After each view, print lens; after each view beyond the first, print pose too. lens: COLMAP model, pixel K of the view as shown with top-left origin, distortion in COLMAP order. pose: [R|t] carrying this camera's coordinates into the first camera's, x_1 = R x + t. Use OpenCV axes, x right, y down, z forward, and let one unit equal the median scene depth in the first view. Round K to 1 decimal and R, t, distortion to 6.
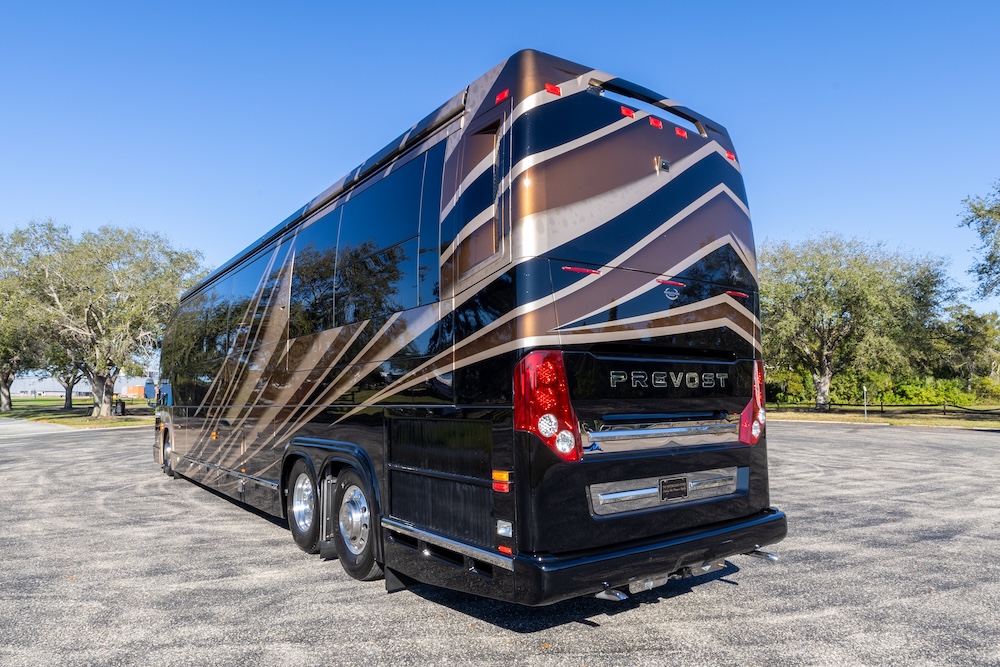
lens RADIAL K [[623.5, 0, 504.9], [0, 623.5, 316.9], [0, 0, 1]] dist [0.007224, -0.003187]
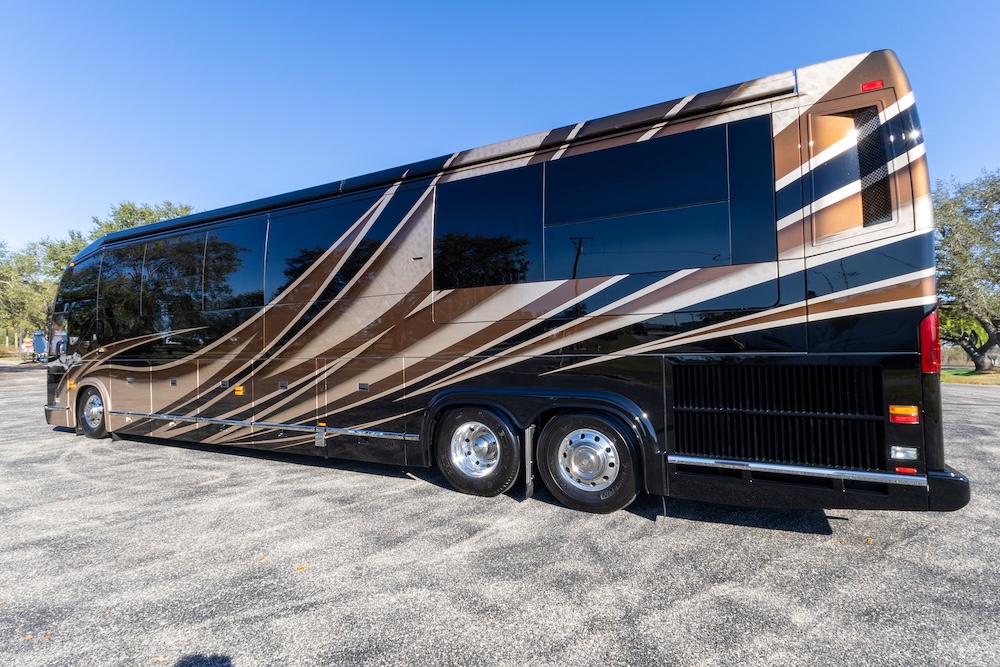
lens RADIAL K [[458.1, 0, 498.8], [0, 458.1, 325.7], [0, 0, 1]] dist [0.009066, -0.000251]
pose [[0.892822, 0.025034, 0.449714, -0.912067], [-0.056687, 0.996761, 0.057053, 0.070969], [-0.446829, -0.076431, 0.891349, 0.469942]]
